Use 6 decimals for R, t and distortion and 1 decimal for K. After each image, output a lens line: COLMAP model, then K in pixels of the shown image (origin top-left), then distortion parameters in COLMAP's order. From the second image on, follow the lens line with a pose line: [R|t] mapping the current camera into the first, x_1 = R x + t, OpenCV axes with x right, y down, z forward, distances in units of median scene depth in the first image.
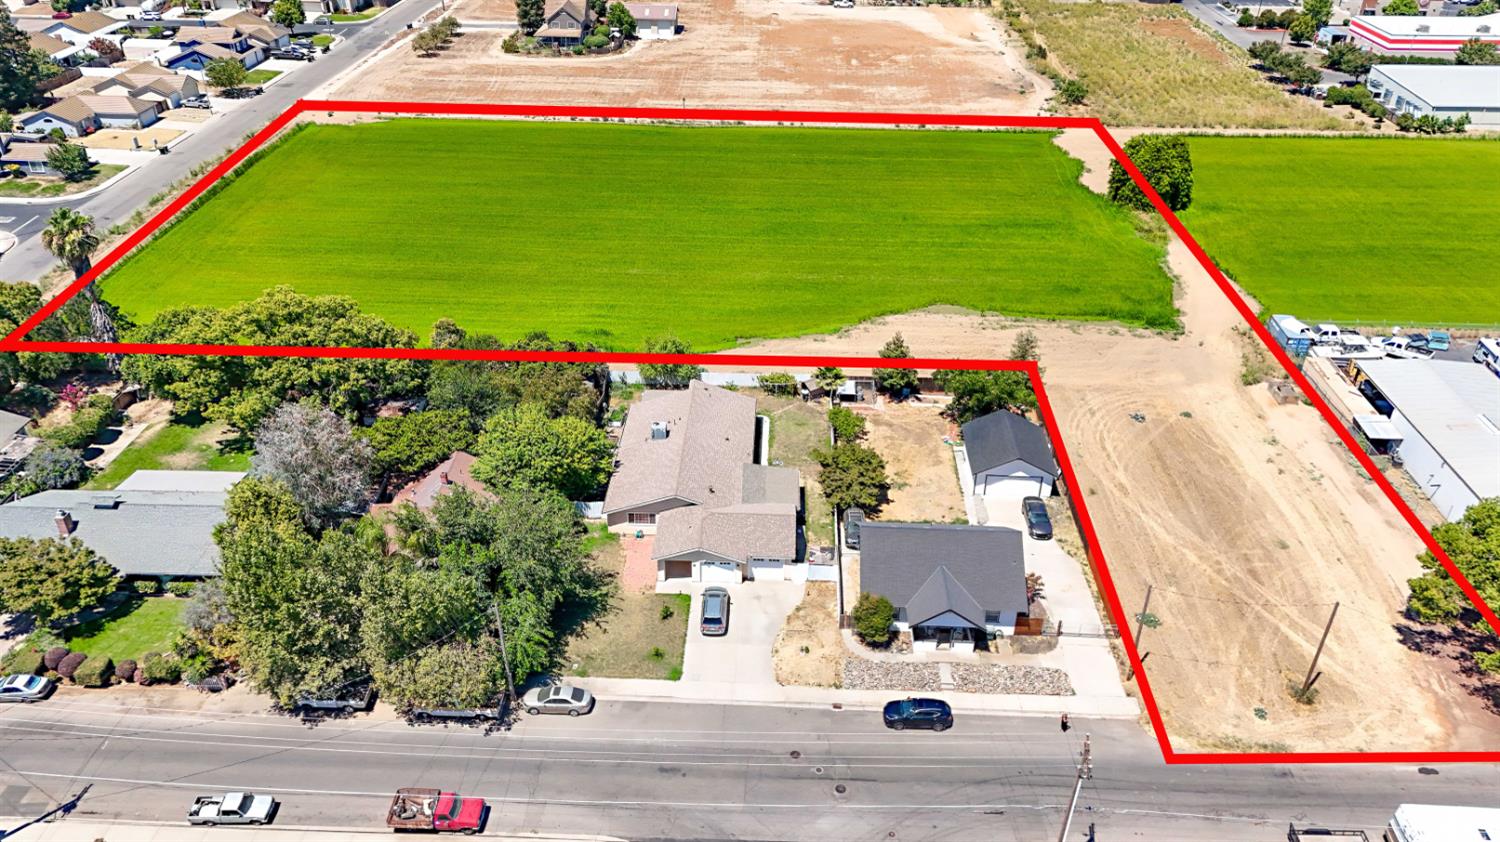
lens RADIAL K [[1095.2, 0, 750.0], [0, 1095.2, 421.0], [0, 0, 1]] dist [0.085899, -0.080623]
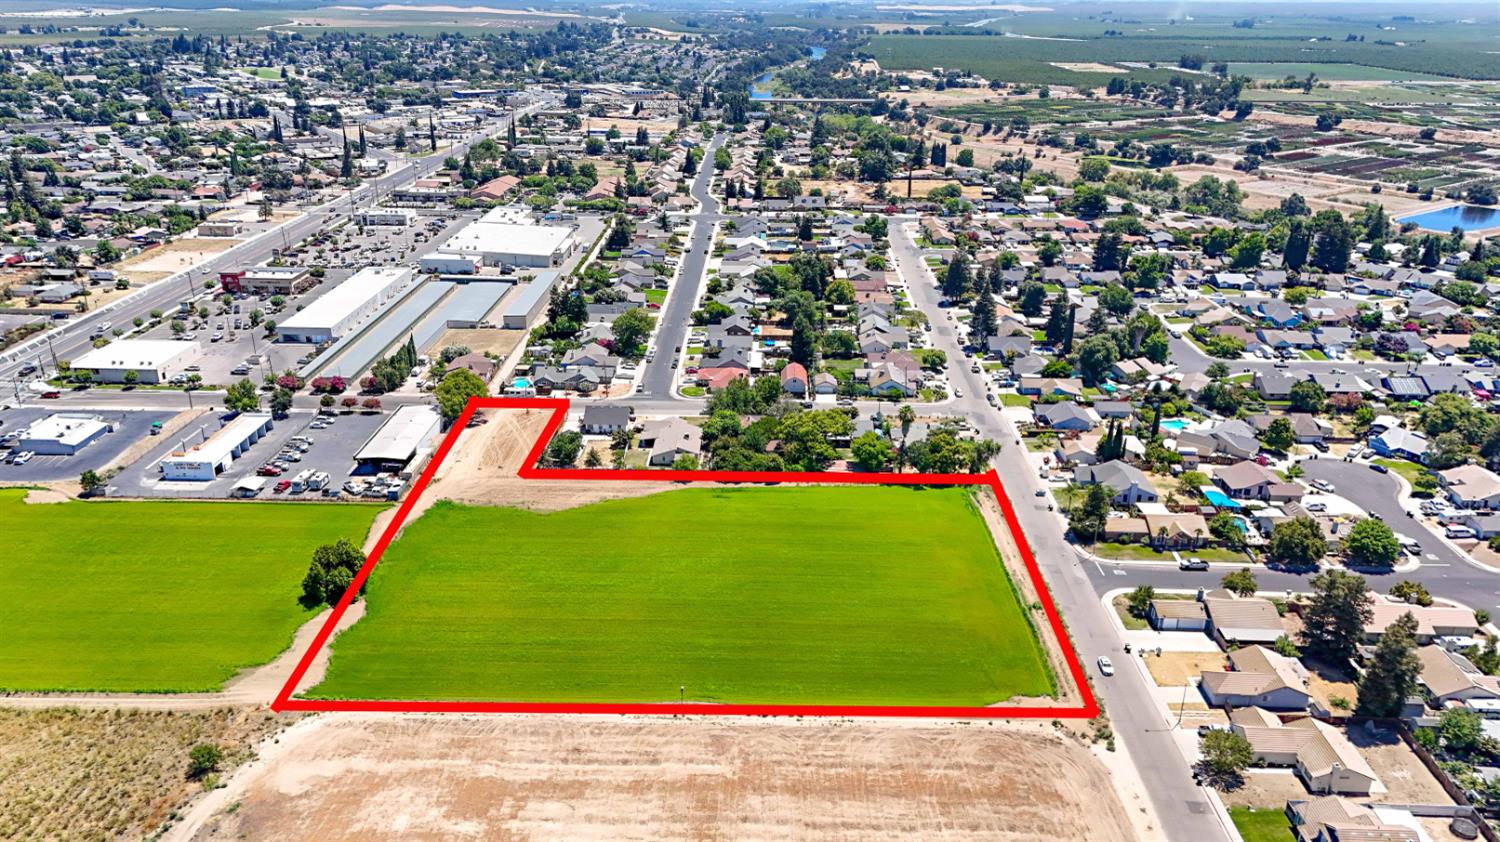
lens RADIAL K [[1095.2, 0, 750.0], [0, 1095.2, 421.0], [0, 0, 1]] dist [0.085899, -0.080623]
pose [[-0.999673, -0.016213, -0.019797, -0.186929], [-0.025577, 0.609453, 0.792409, -2.269812], [-0.000782, 0.792656, -0.609668, 2.665746]]
